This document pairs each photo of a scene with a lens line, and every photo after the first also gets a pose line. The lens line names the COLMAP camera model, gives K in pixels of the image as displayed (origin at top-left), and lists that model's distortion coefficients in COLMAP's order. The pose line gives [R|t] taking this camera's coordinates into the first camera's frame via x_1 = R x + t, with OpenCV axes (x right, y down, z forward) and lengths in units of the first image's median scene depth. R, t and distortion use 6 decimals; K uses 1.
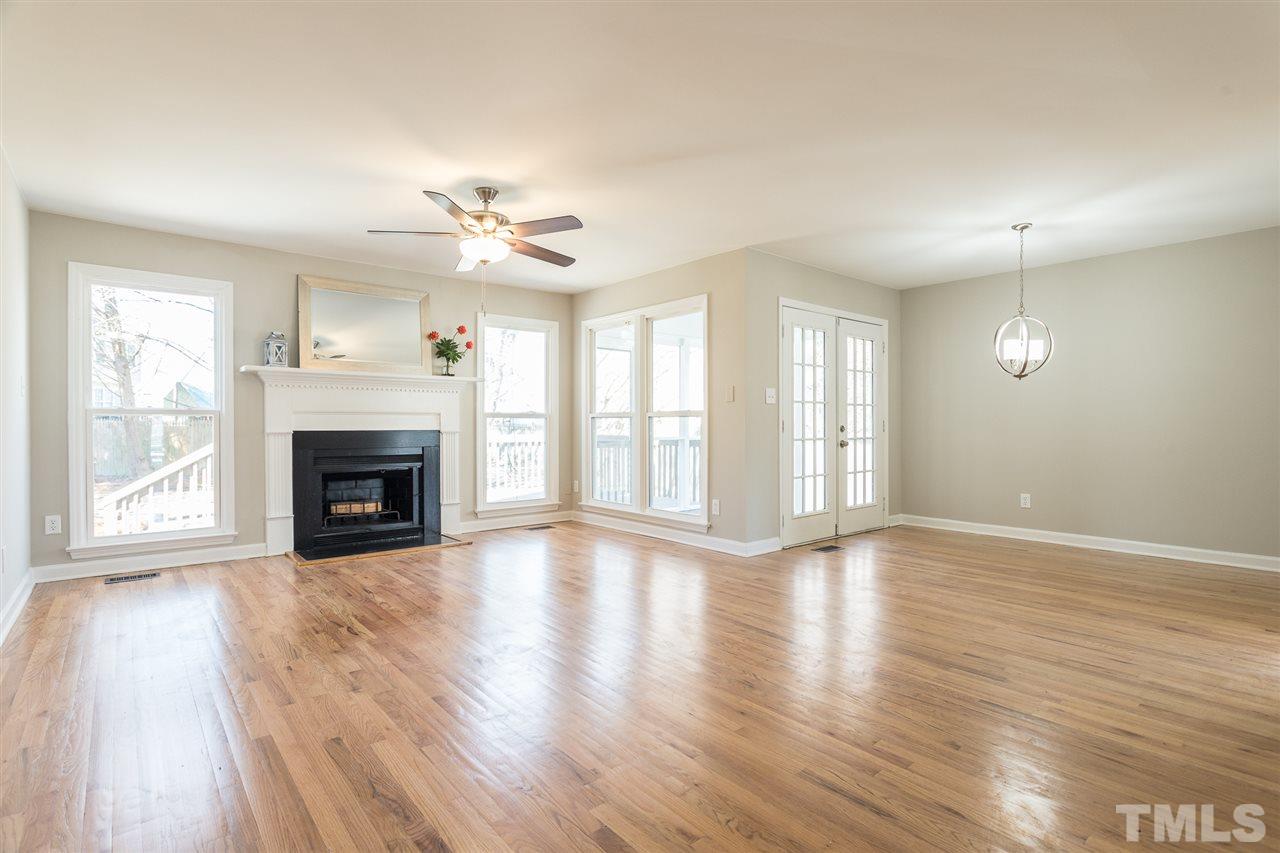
lens RADIAL K [[619.8, 0, 643.2], [0, 619.8, 421.4], [0, 0, 1]] dist [-0.018013, 0.000512]
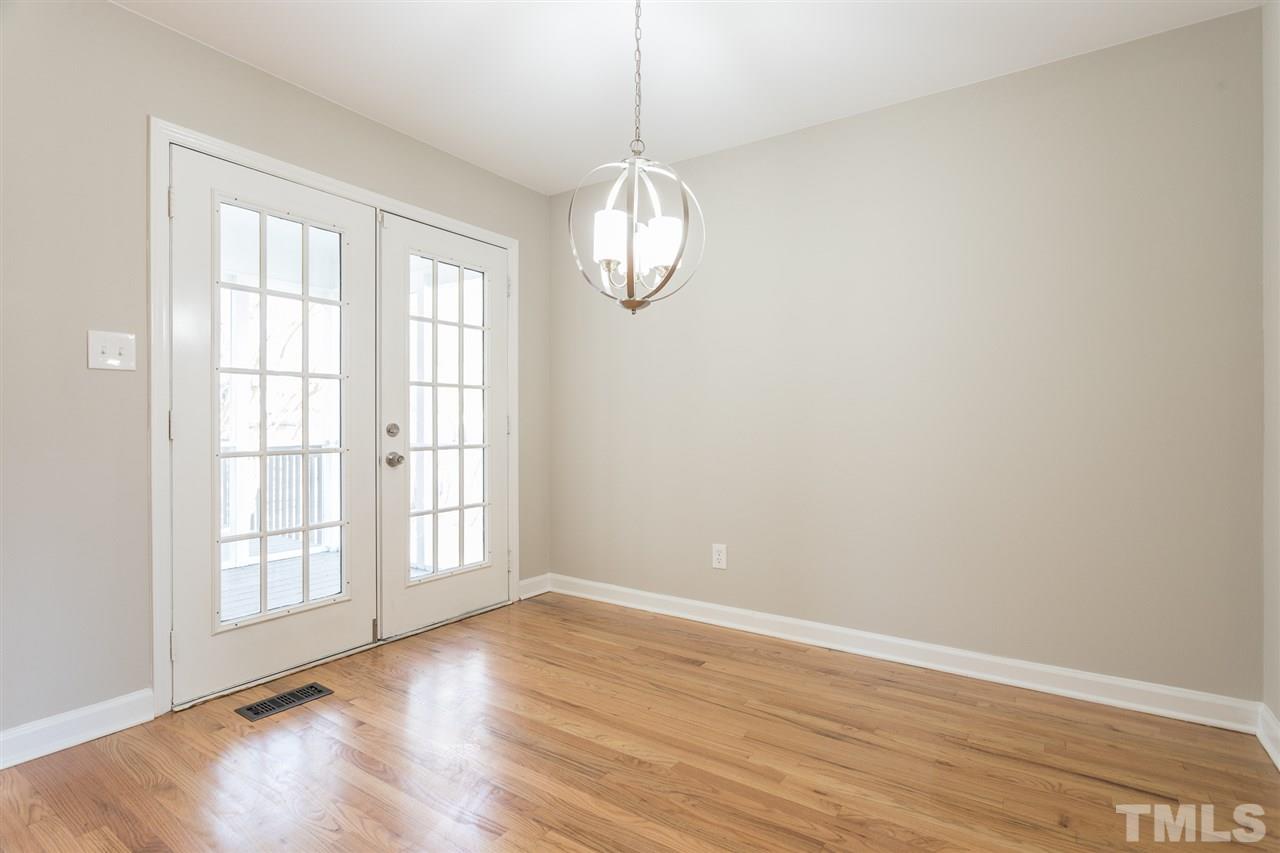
lens RADIAL K [[633.7, 0, 640.0], [0, 633.7, 426.5], [0, 0, 1]] dist [0.046627, 0.000282]
pose [[0.966474, 0.001608, 0.256759, 0.381409], [-0.003428, 0.999972, 0.006642, 0.004728], [-0.256741, -0.007300, 0.966453, 0.429672]]
